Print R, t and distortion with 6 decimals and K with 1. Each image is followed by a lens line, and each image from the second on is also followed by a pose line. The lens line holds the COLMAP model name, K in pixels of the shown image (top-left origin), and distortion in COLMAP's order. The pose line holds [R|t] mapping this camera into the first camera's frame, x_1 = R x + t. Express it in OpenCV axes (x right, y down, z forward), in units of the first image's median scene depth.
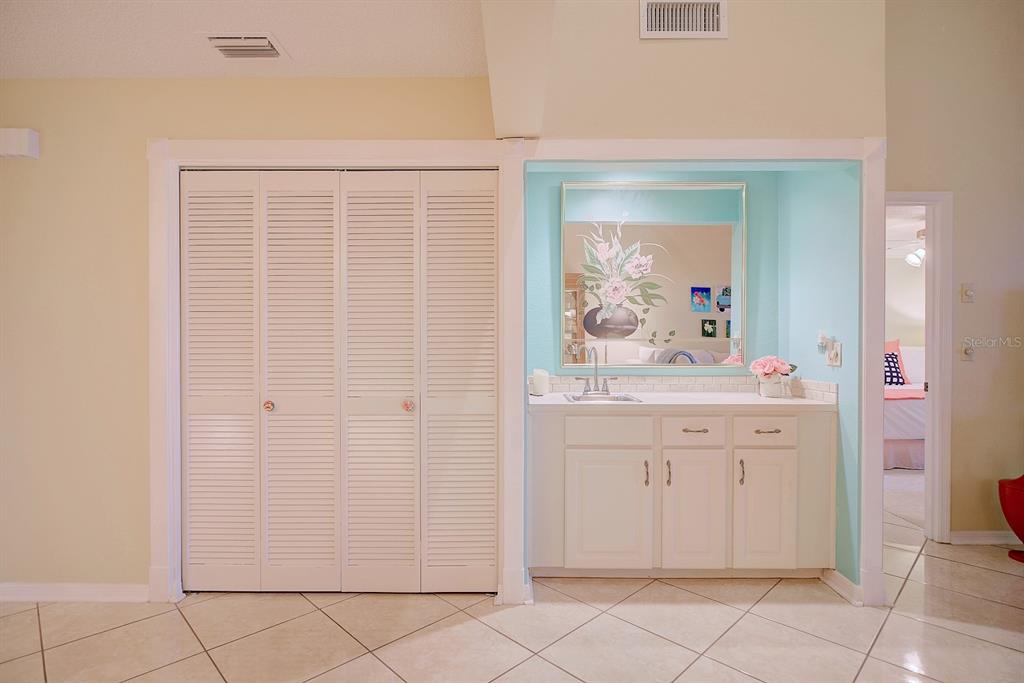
lens RADIAL K [[511.2, 0, 512.5], [0, 511.2, 345.5], [0, 0, 1]] dist [-0.005229, 0.000552]
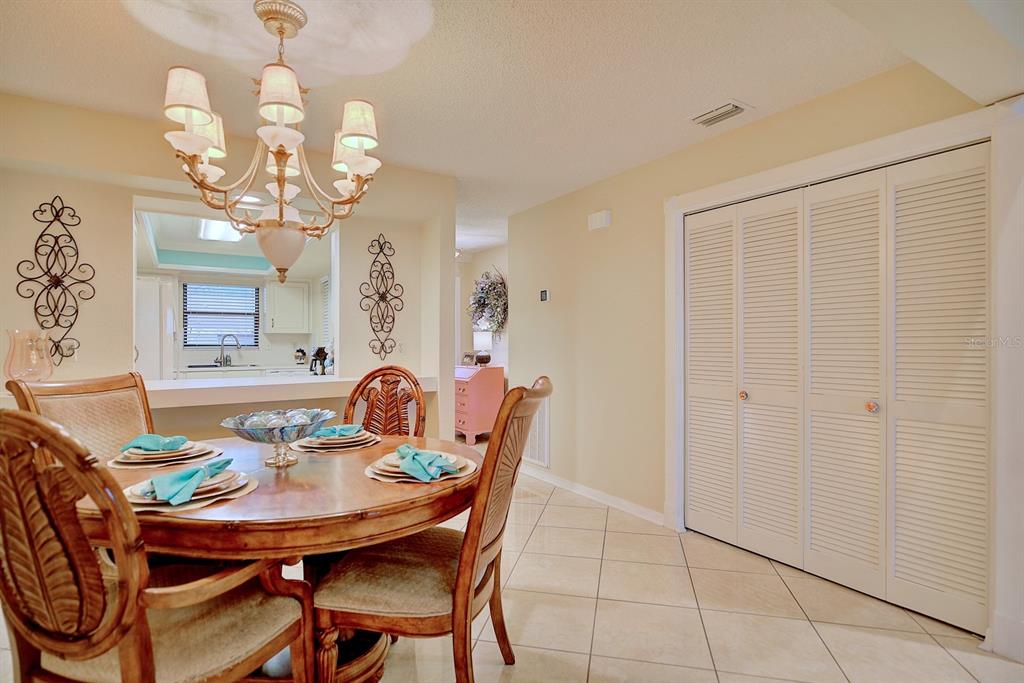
lens RADIAL K [[511.2, 0, 515.8], [0, 511.2, 344.2], [0, 0, 1]] dist [-0.005229, 0.000552]
pose [[0.549836, 0.003623, -0.835265, 0.242049], [-0.004018, 0.999990, 0.001693, -0.003592], [0.835263, 0.002425, 0.549845, -0.122804]]
